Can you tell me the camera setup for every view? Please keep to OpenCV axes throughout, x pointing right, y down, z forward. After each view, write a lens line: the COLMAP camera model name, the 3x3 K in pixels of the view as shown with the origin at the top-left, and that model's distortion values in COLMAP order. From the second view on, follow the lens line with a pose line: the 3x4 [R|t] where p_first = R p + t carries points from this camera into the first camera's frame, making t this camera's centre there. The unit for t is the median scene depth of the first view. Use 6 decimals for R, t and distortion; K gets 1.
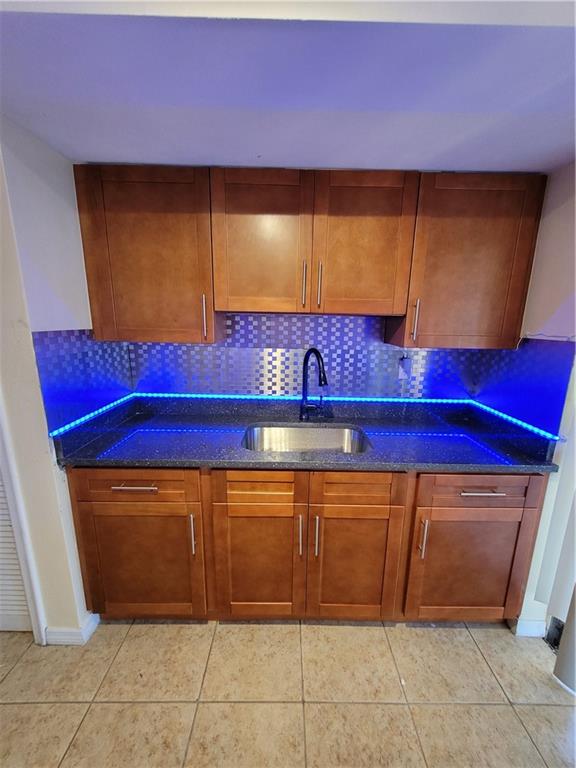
lens RADIAL K [[302.2, 0, 293.4], [0, 302.2, 386.5], [0, 0, 1]] dist [-0.002014, 0.002442]
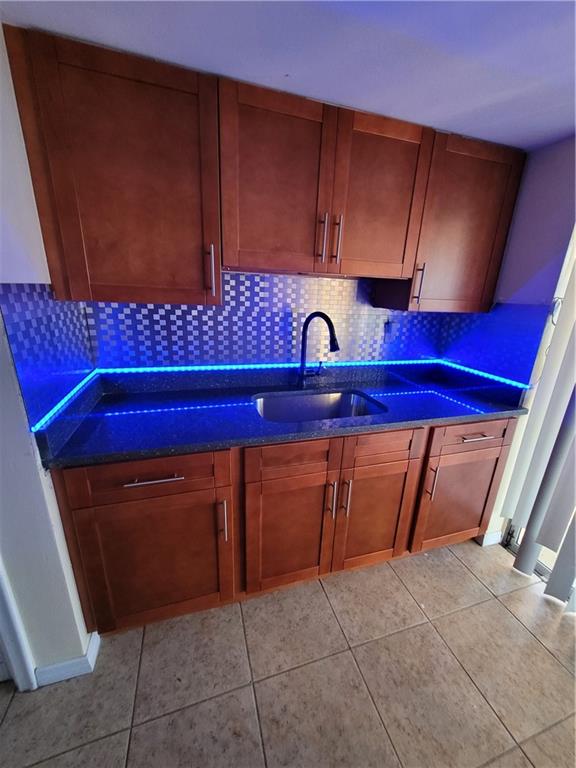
lens RADIAL K [[302.2, 0, 292.7], [0, 302.2, 385.6], [0, 0, 1]] dist [-0.002014, 0.002442]
pose [[0.954661, -0.067897, 0.289850, -0.361332], [0.038445, 0.993609, 0.106126, 0.000090], [-0.295204, -0.090171, 0.951170, 0.114293]]
